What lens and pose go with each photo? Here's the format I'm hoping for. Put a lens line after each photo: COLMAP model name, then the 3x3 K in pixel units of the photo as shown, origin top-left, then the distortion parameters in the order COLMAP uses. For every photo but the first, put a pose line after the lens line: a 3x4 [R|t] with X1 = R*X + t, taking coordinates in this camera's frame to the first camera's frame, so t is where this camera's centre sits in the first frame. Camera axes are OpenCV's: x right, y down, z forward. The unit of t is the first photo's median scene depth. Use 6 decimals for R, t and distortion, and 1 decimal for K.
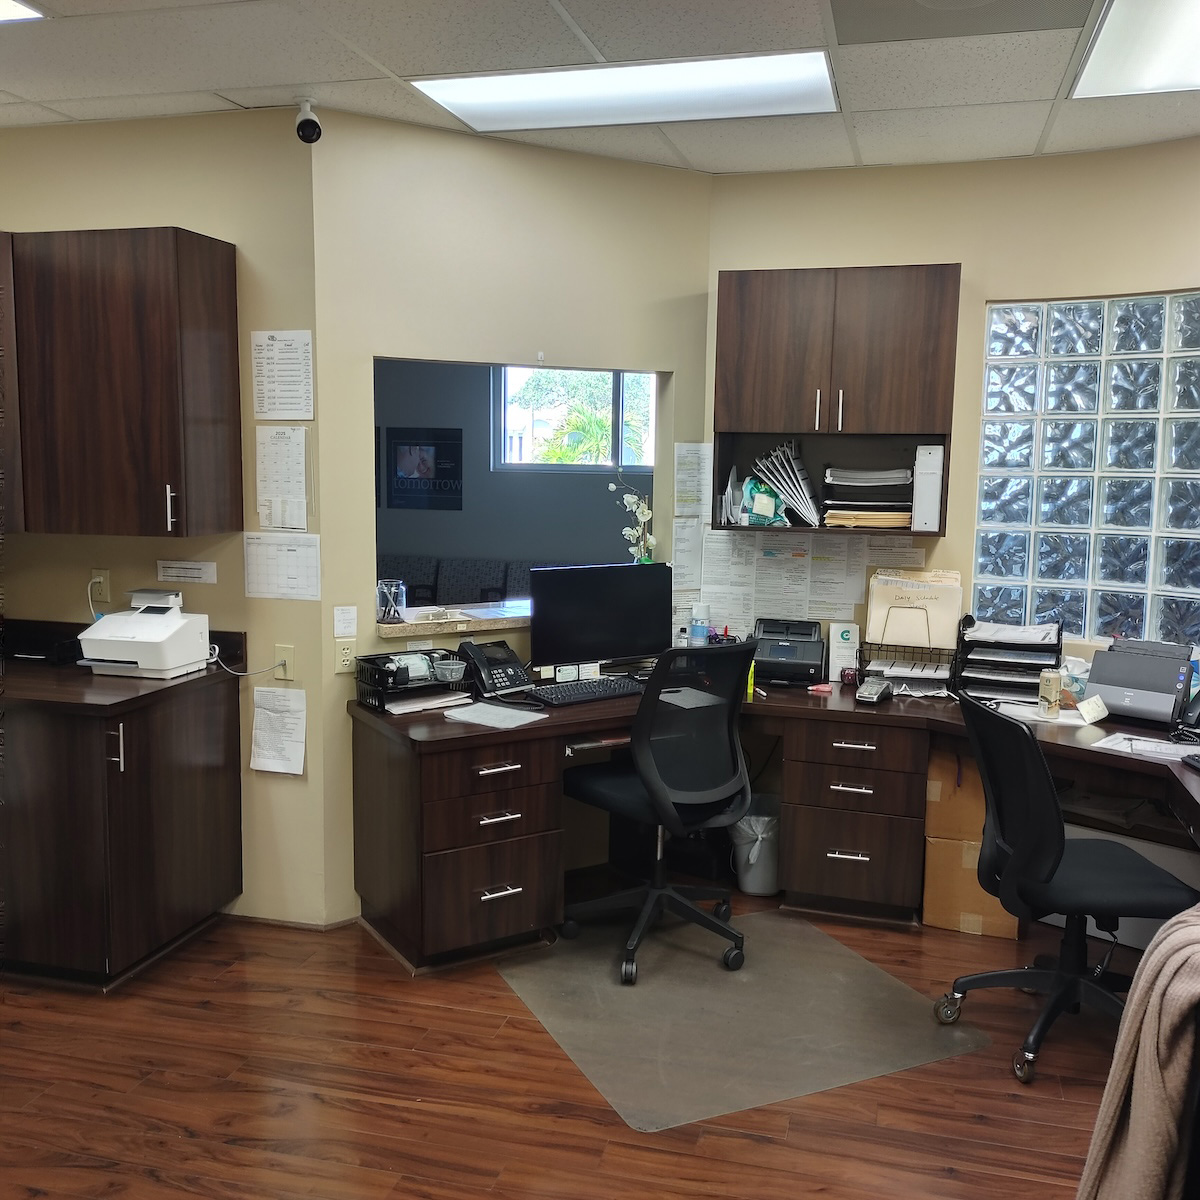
lens RADIAL K [[1184.1, 0, 600.0], [0, 1184.1, 600.0], [0, 0, 1]] dist [0.107824, -0.134050]
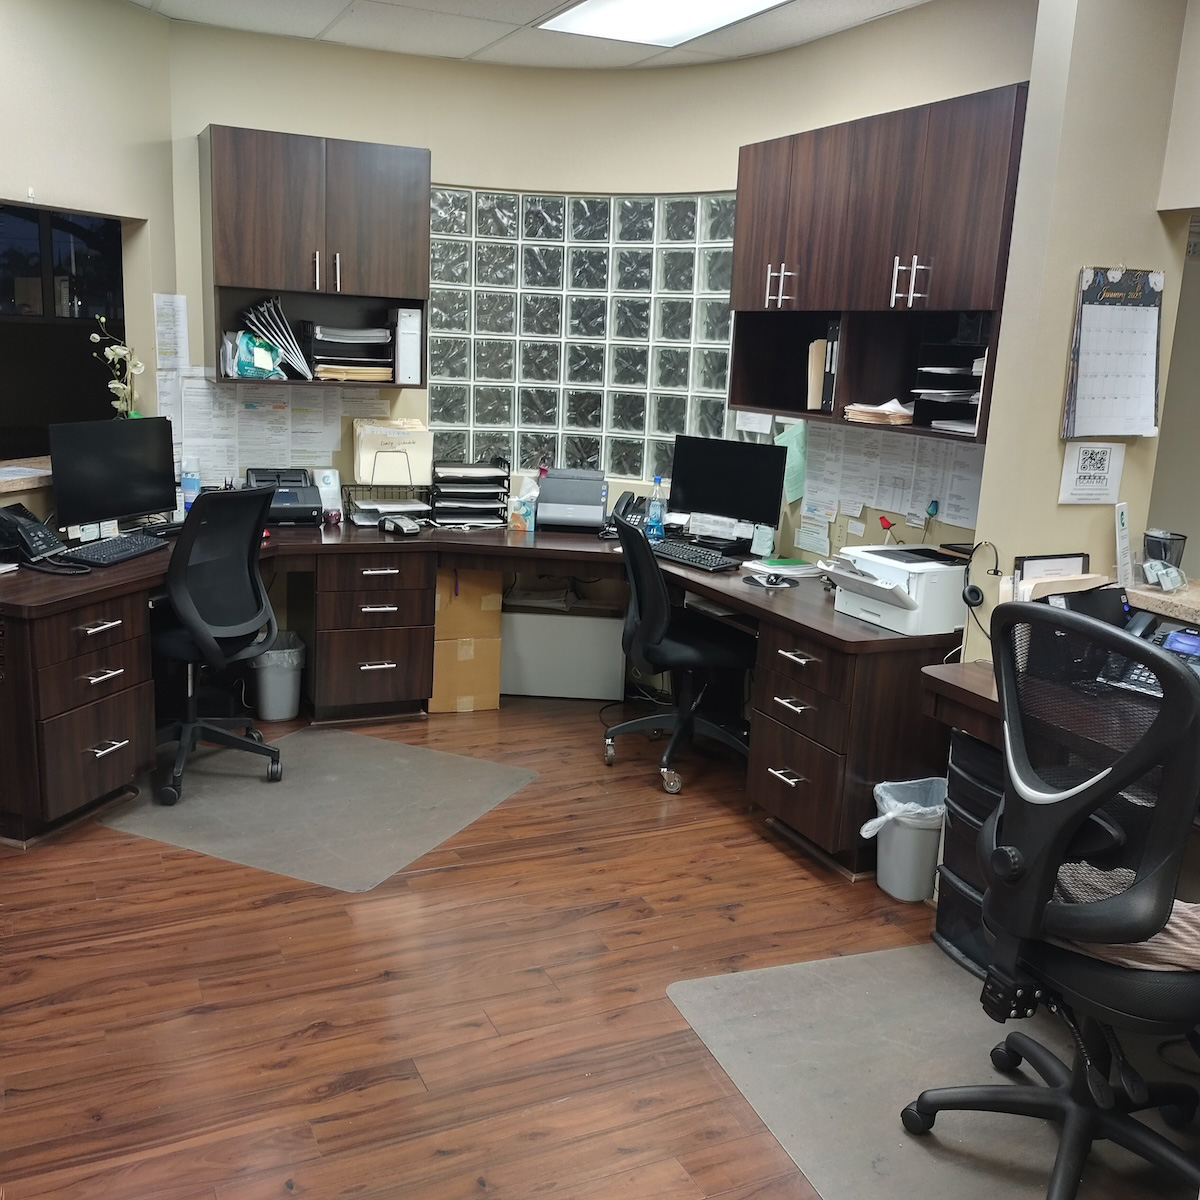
lens RADIAL K [[1184.1, 0, 600.0], [0, 1184.1, 600.0], [0, 0, 1]] dist [0.107824, -0.134050]
pose [[0.771920, -0.119783, 0.624333, -0.355505], [0.046597, 0.990108, 0.132347, 0.006102], [-0.634010, -0.073069, 0.769865, -0.032293]]
